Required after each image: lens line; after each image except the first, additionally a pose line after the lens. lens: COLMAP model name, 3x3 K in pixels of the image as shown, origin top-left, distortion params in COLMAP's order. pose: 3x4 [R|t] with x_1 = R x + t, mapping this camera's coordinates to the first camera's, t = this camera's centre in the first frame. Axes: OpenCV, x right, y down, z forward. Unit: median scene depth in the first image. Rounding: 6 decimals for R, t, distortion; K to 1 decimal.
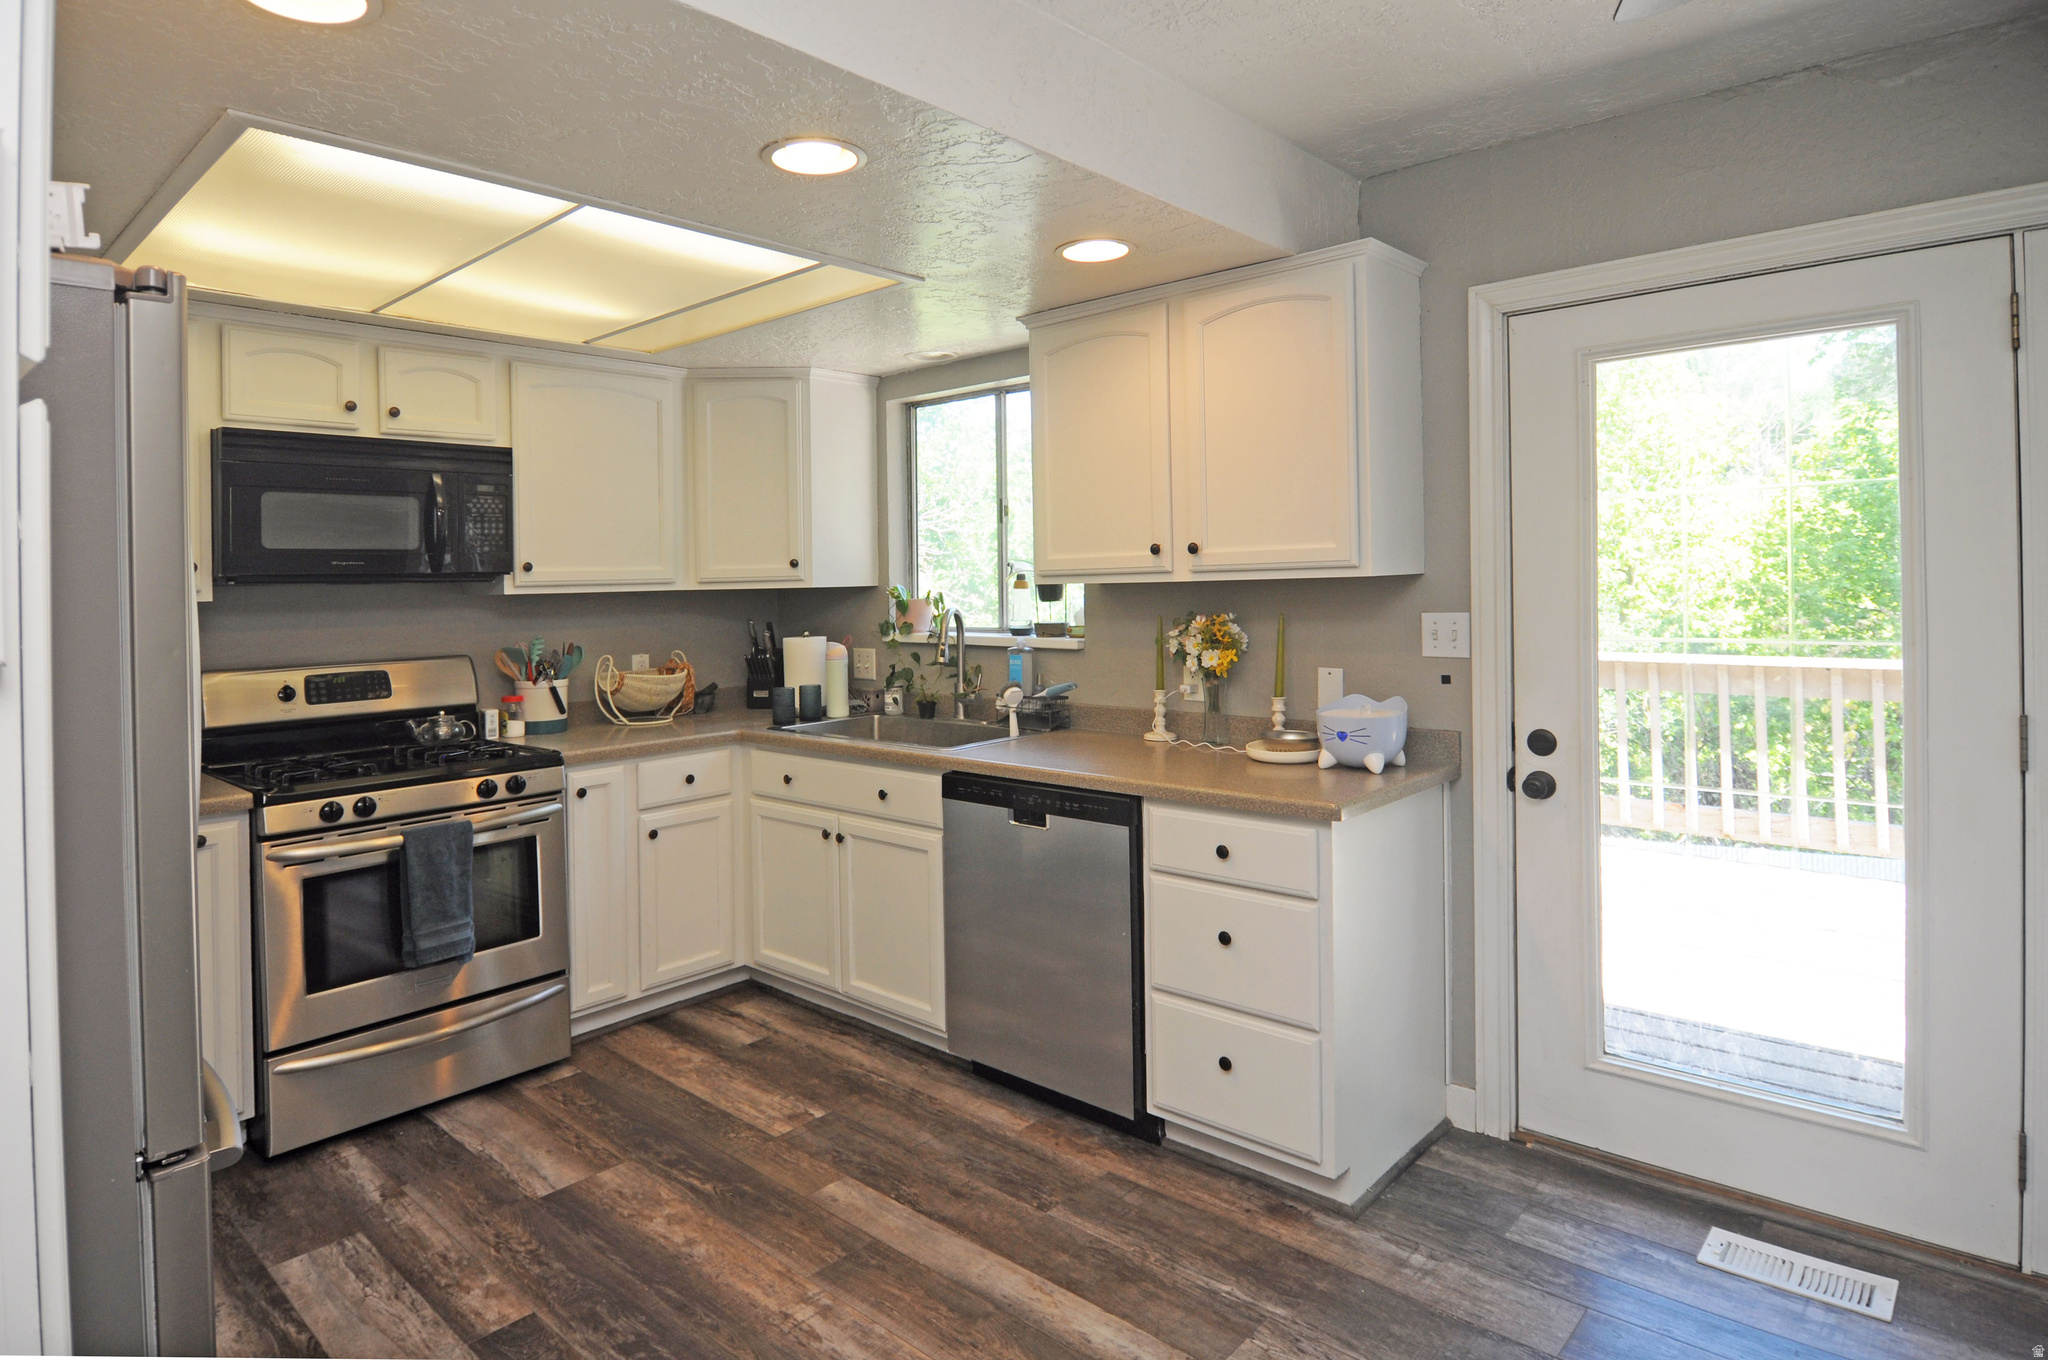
lens RADIAL K [[1070.0, 0, 1027.8], [0, 1070.0, 579.3], [0, 0, 1]] dist [-0.004178, -0.000827]
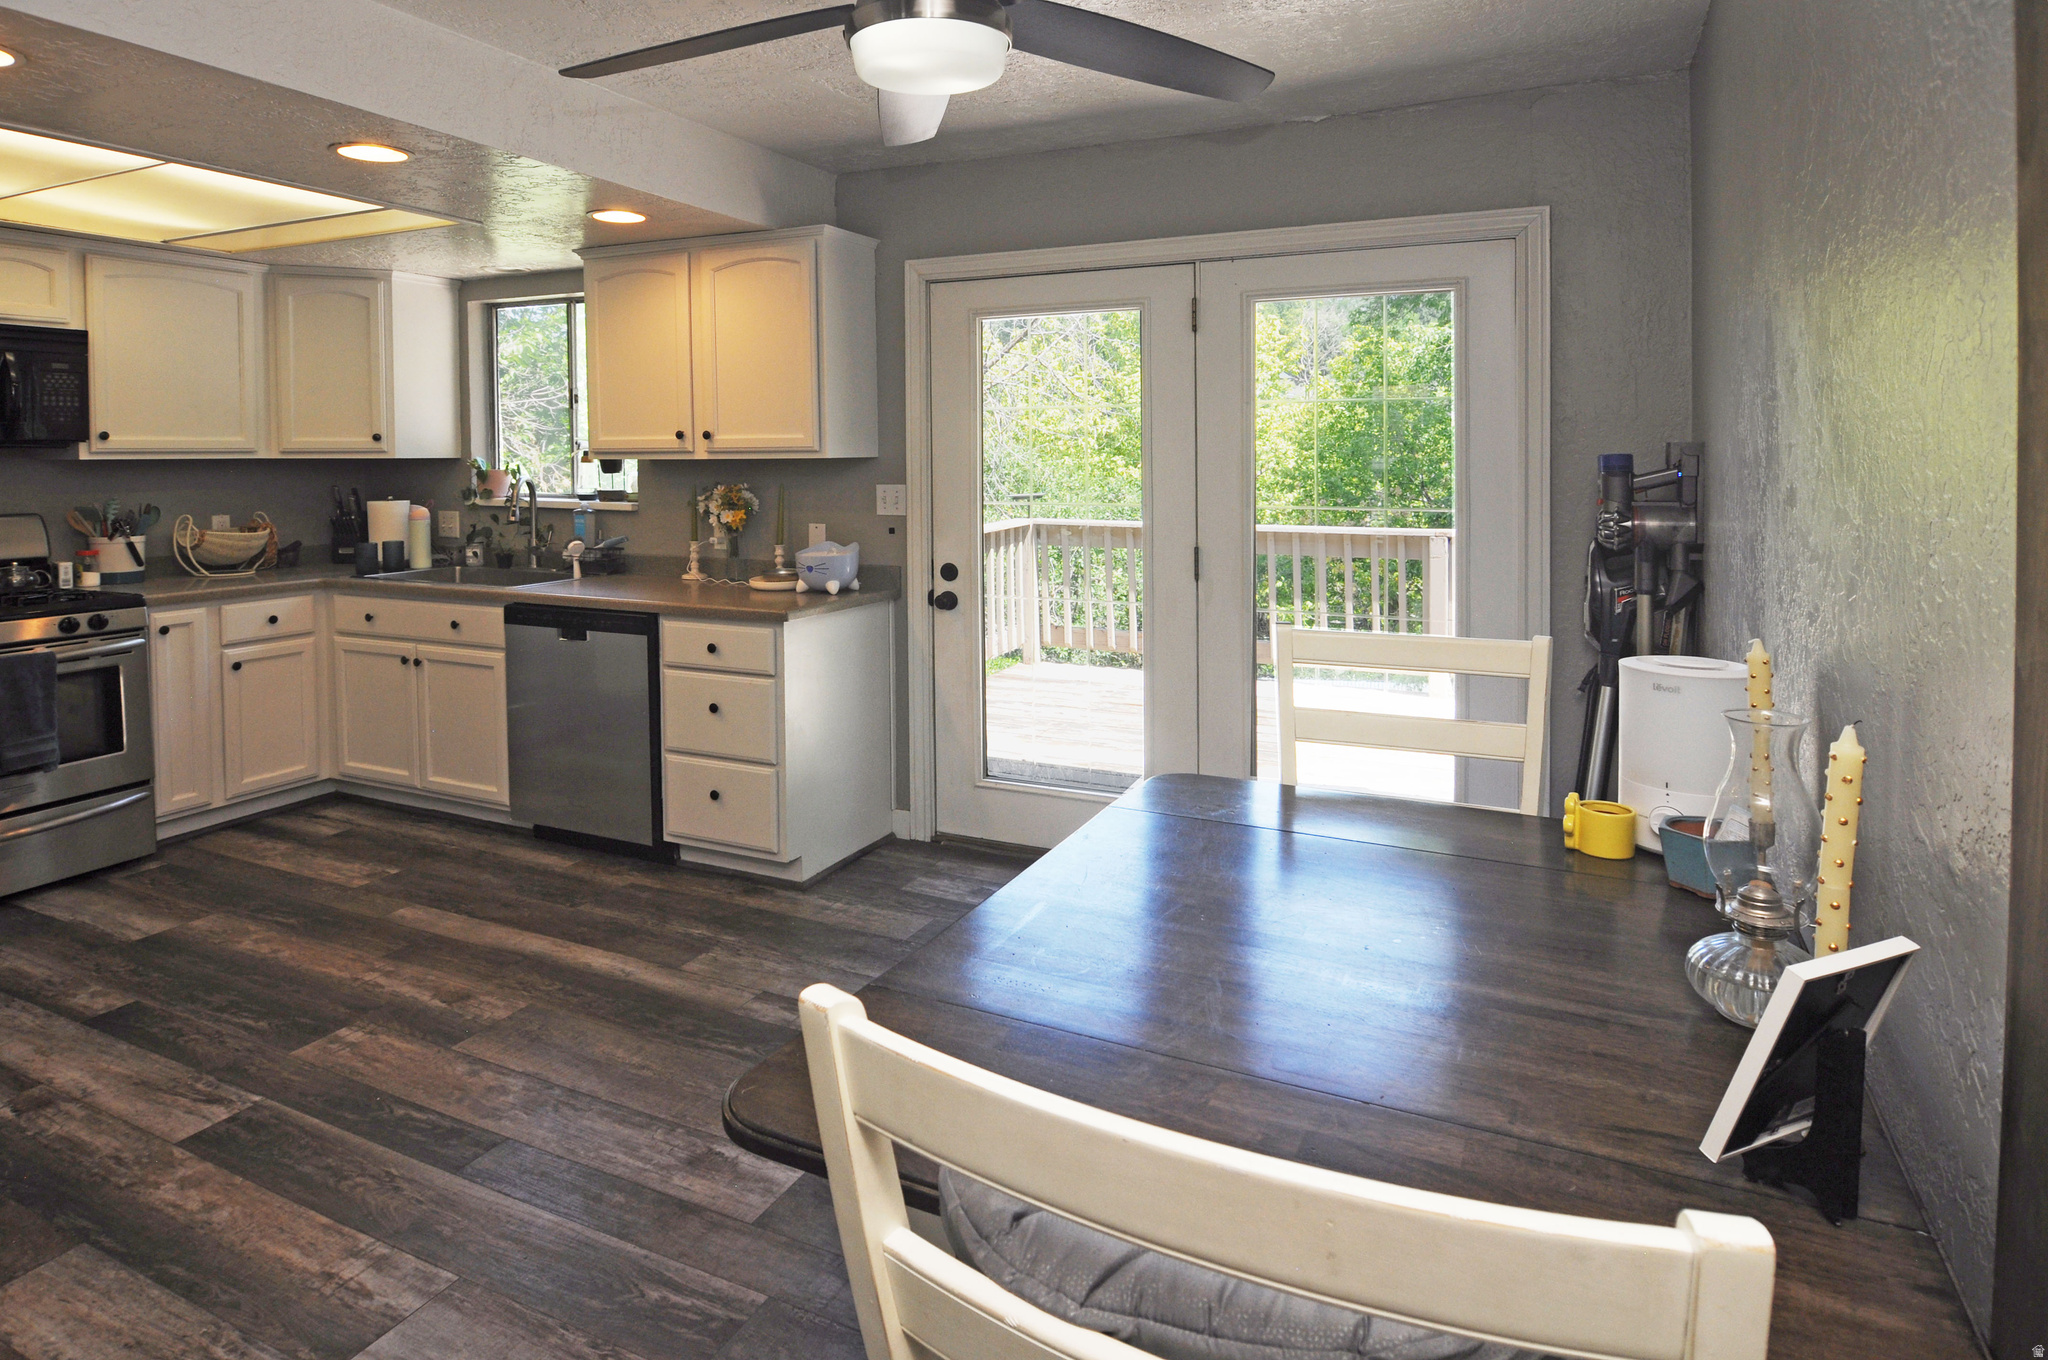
lens RADIAL K [[1084.9, 0, 1079.7], [0, 1084.9, 501.4], [0, 0, 1]] dist [-0.004508, -0.003158]
pose [[0.944985, 0.006436, 0.327051, 0.141975], [-0.019225, 0.999171, 0.035889, -0.002961], [-0.326549, -0.040202, 0.944325, -0.436524]]
